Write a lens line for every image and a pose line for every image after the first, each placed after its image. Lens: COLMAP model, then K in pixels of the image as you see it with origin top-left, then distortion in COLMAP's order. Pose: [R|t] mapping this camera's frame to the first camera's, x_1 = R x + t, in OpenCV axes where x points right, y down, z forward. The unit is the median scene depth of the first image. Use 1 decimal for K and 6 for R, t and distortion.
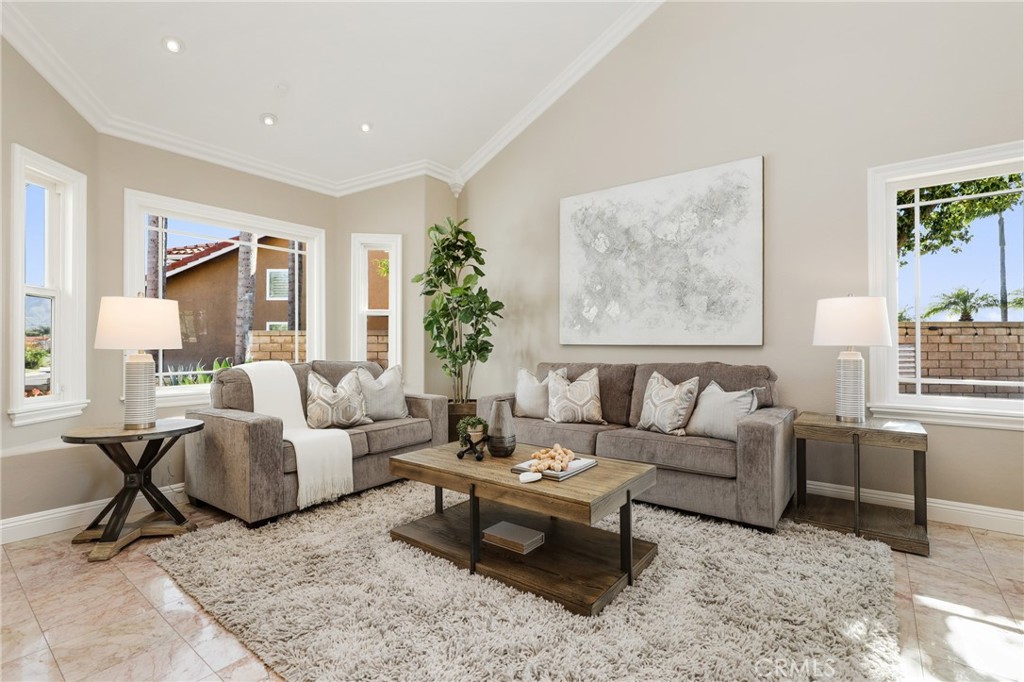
lens RADIAL K [[462.8, 0, 514.3], [0, 462.8, 339.9], [0, 0, 1]] dist [0.000063, -0.000070]
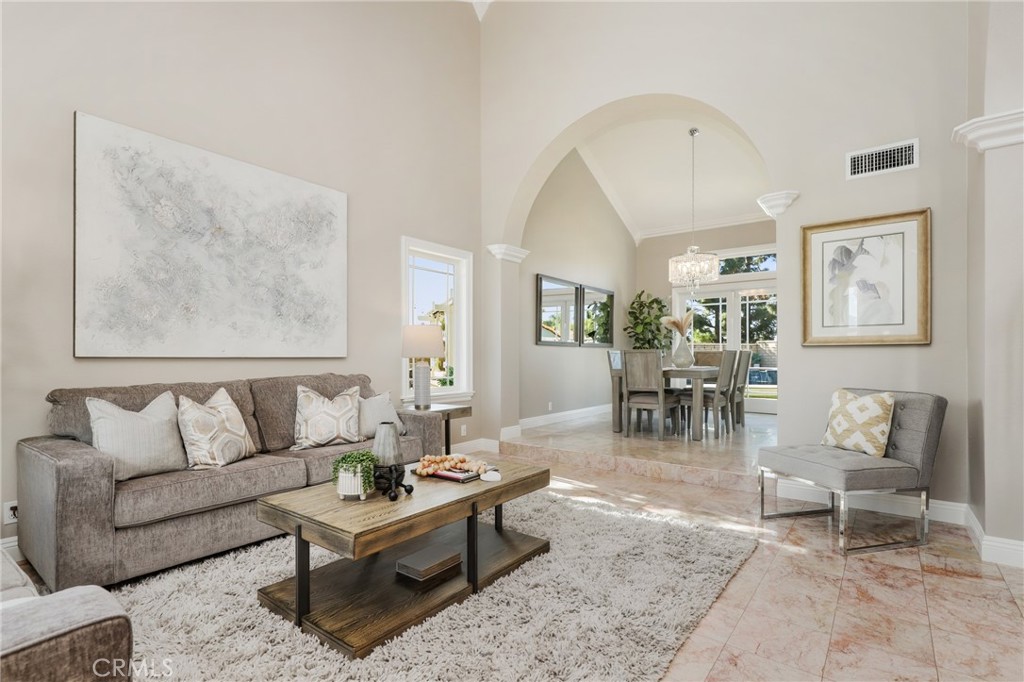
lens RADIAL K [[488.7, 0, 520.2], [0, 488.7, 356.3], [0, 0, 1]] dist [-0.004824, -0.000490]
pose [[-0.018765, 0.002031, 0.999822, -0.621619], [-0.001767, 0.999996, -0.002064, 0.009928], [-0.999822, -0.001806, -0.018761, 0.524336]]
